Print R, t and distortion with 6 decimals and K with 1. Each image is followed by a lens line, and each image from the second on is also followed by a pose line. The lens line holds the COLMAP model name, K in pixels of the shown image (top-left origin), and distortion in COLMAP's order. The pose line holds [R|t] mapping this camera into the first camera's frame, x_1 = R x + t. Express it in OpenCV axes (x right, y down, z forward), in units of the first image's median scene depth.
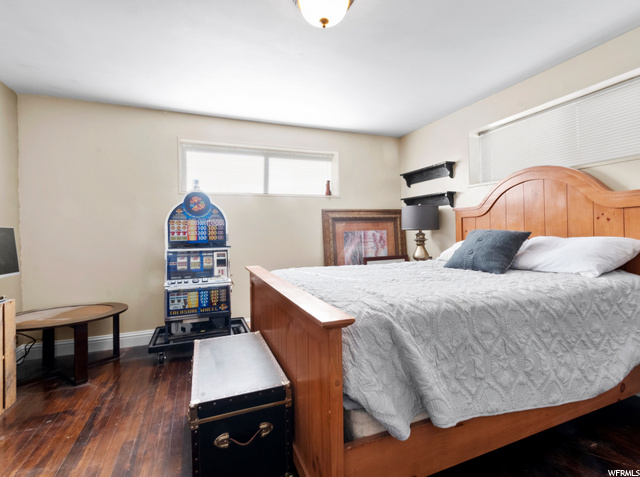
lens RADIAL K [[309.8, 0, 323.8], [0, 309.8, 227.8], [0, 0, 1]] dist [0.001263, 0.000047]
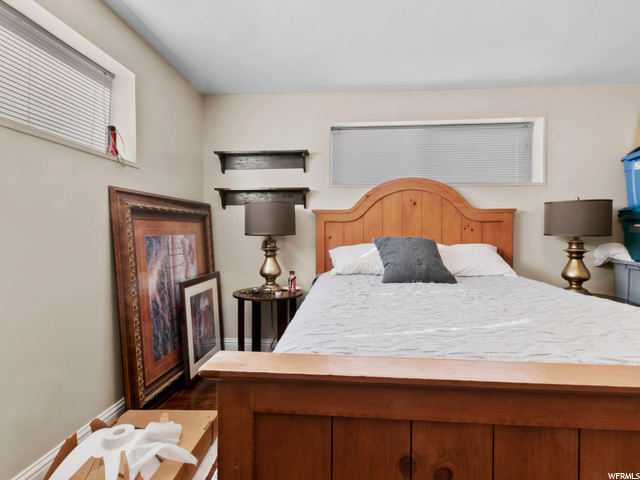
lens RADIAL K [[312.9, 0, 320.0], [0, 312.9, 240.0], [0, 0, 1]] dist [0.001196, 0.000368]
pose [[0.450397, -0.000015, 0.892828, -0.340569], [-0.019988, 0.999749, 0.010100, 0.008980], [-0.892604, -0.022395, 0.450284, 0.659680]]
